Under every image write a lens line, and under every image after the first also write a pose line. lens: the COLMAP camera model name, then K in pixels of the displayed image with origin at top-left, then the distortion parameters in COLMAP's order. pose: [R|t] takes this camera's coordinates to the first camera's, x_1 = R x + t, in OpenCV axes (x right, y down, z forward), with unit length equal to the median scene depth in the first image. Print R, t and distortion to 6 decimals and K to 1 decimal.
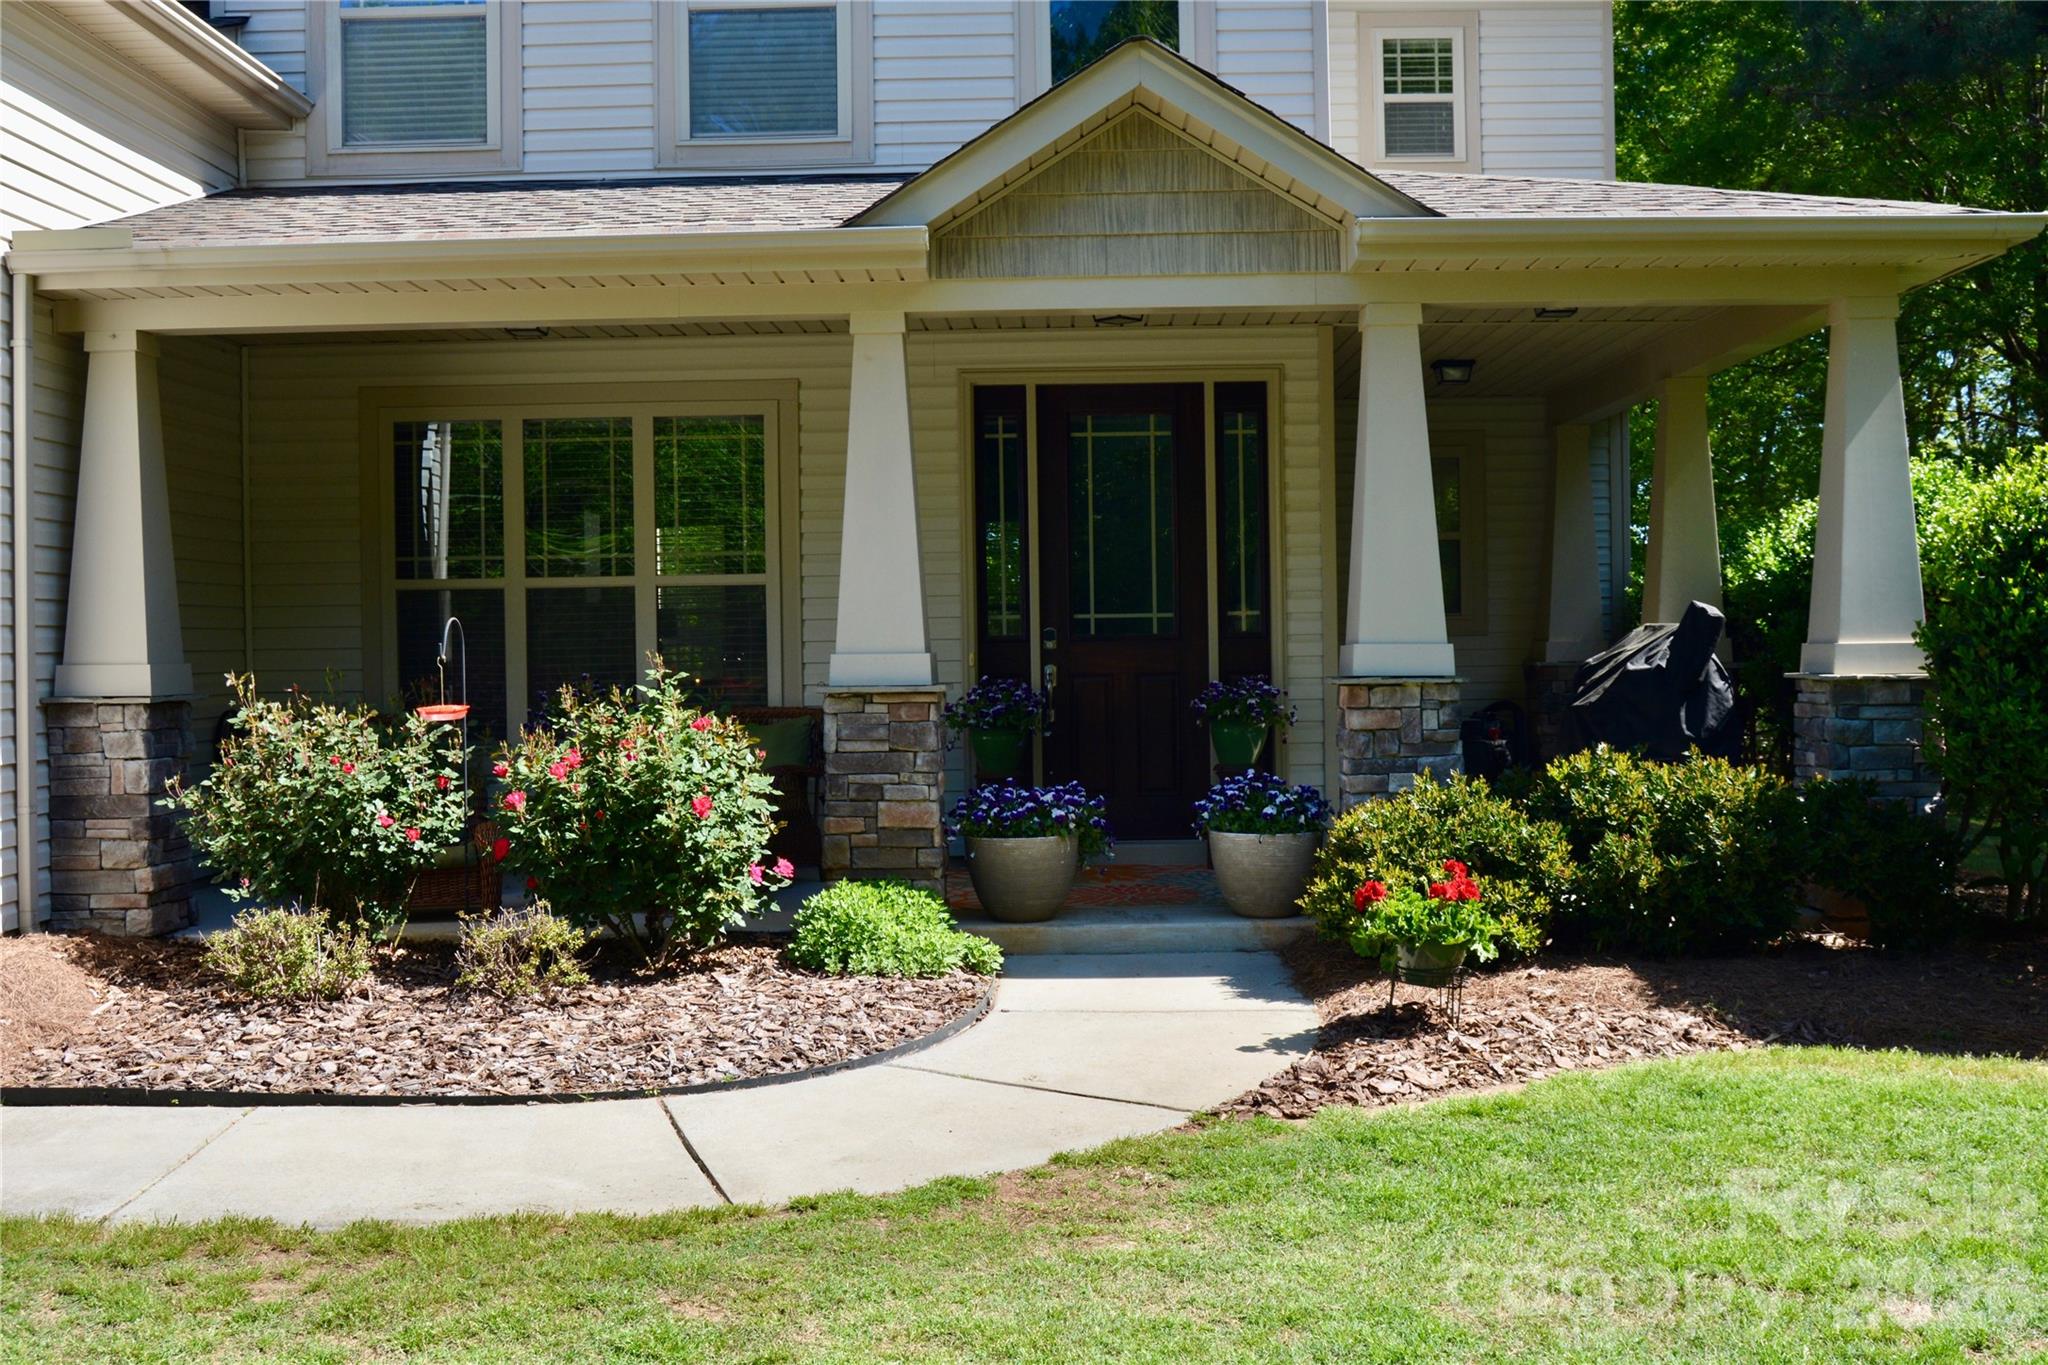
lens RADIAL K [[2058.6, 0, 1024.0], [0, 2058.6, 682.5], [0, 0, 1]] dist [-0.061063, 0.000347]
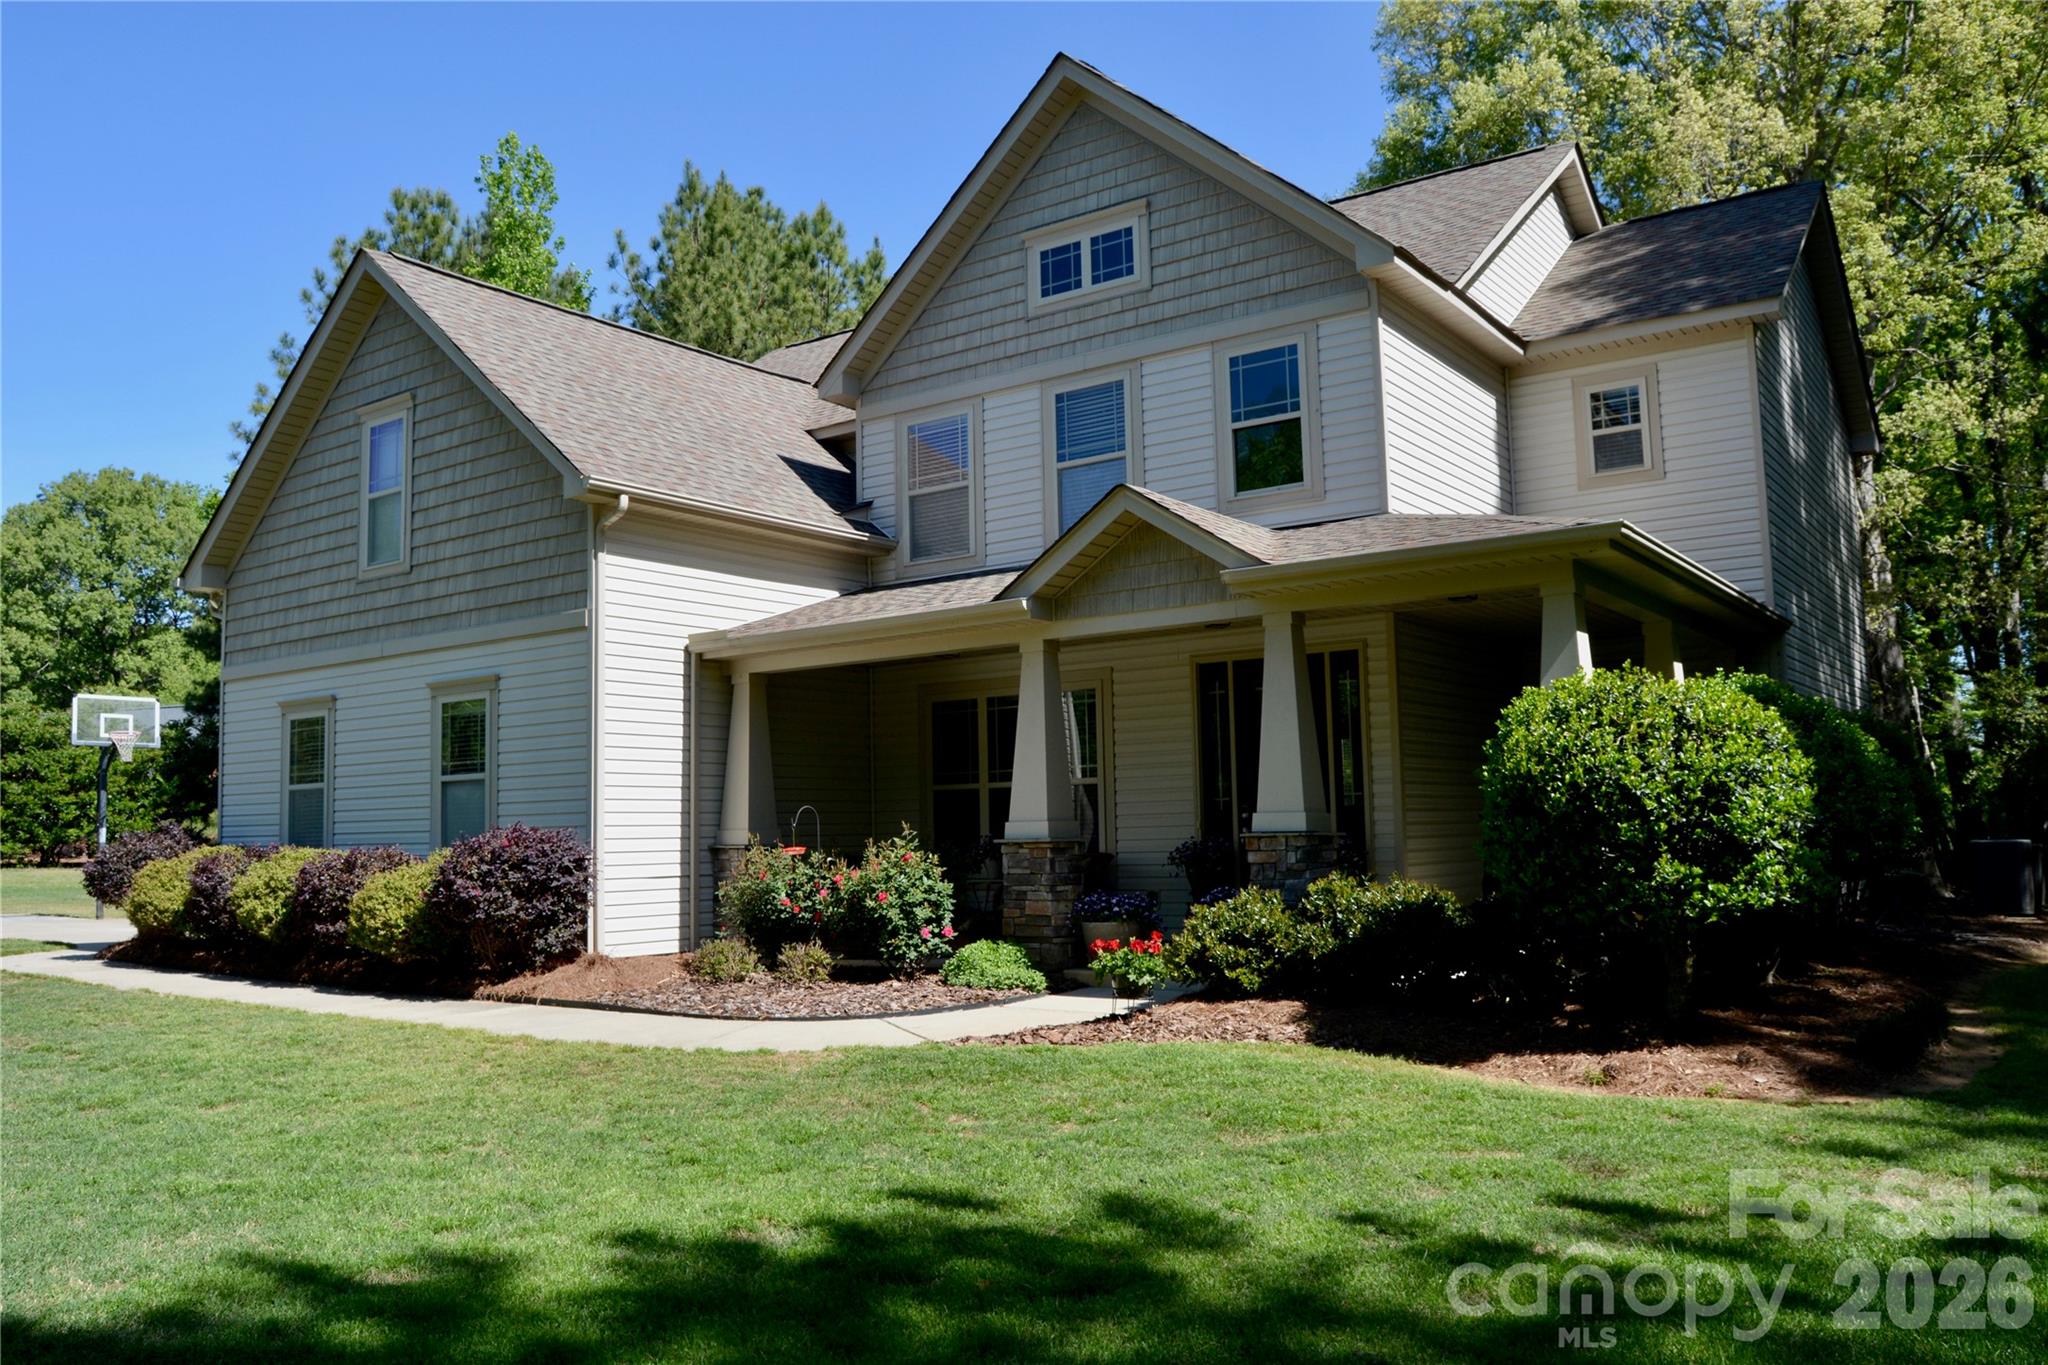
lens RADIAL K [[1563.4, 0, 1024.0], [0, 1563.4, 682.5], [0, 0, 1]] dist [-0.075413, 0.000677]
pose [[0.821644, -0.060400, -0.566792, 0.746295], [-0.000655, 0.994269, -0.106903, 0.012319], [0.570000, 0.088207, 0.816896, -0.180096]]
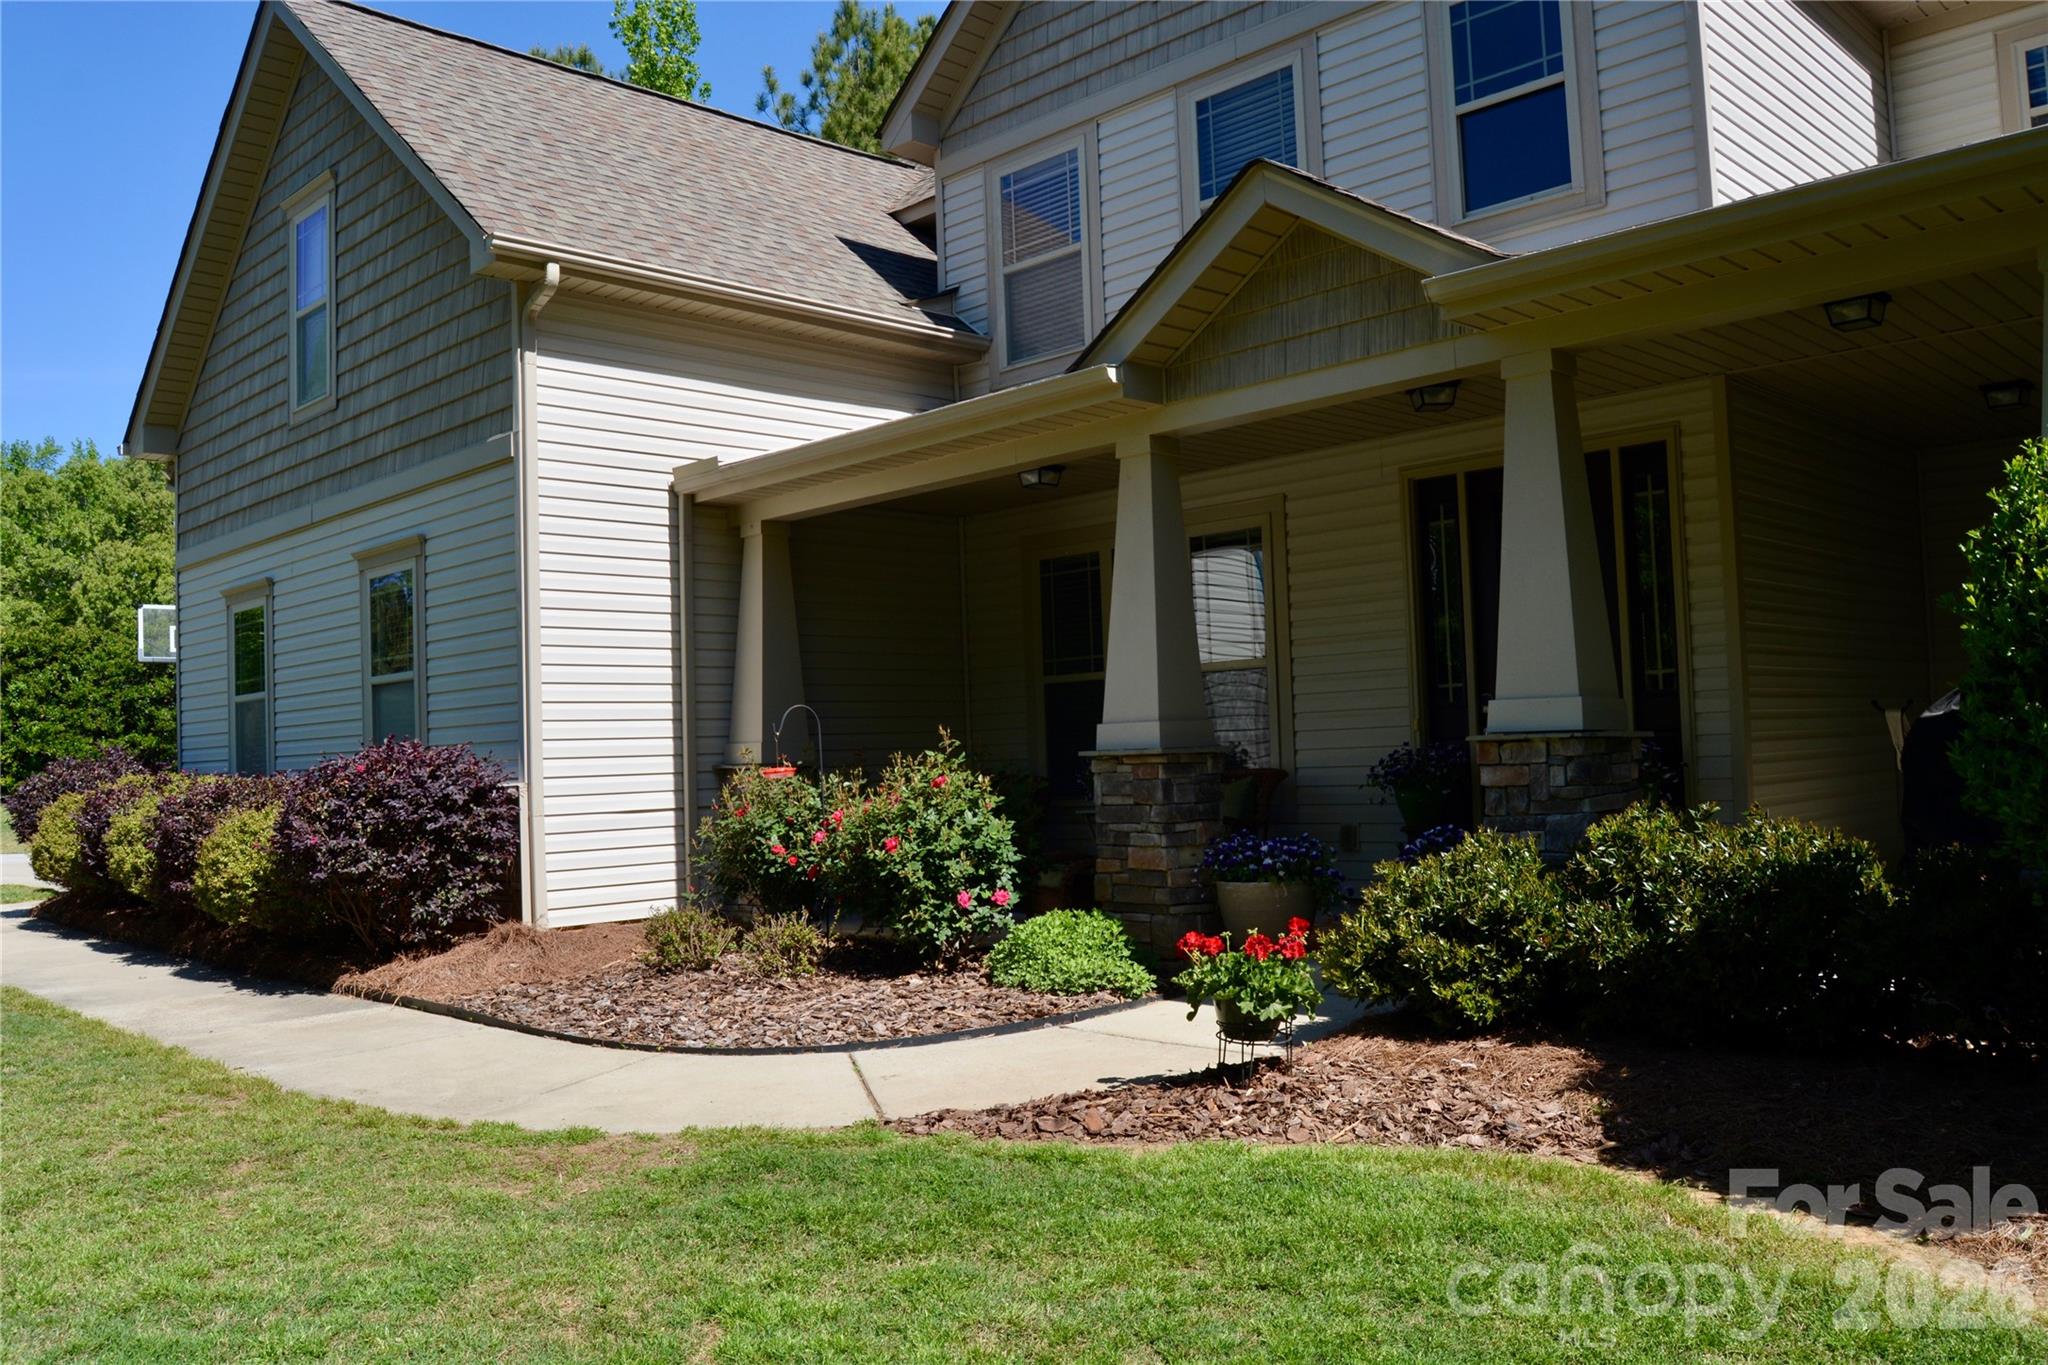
lens RADIAL K [[1616.3, 0, 1024.0], [0, 1616.3, 682.5], [0, 0, 1]] dist [-0.075658, 0.003992]
pose [[0.719728, -0.043088, -0.692917, 0.537021], [0.011561, 0.998678, -0.050093, 0.009066], [0.694159, 0.028043, 0.719275, 0.284223]]
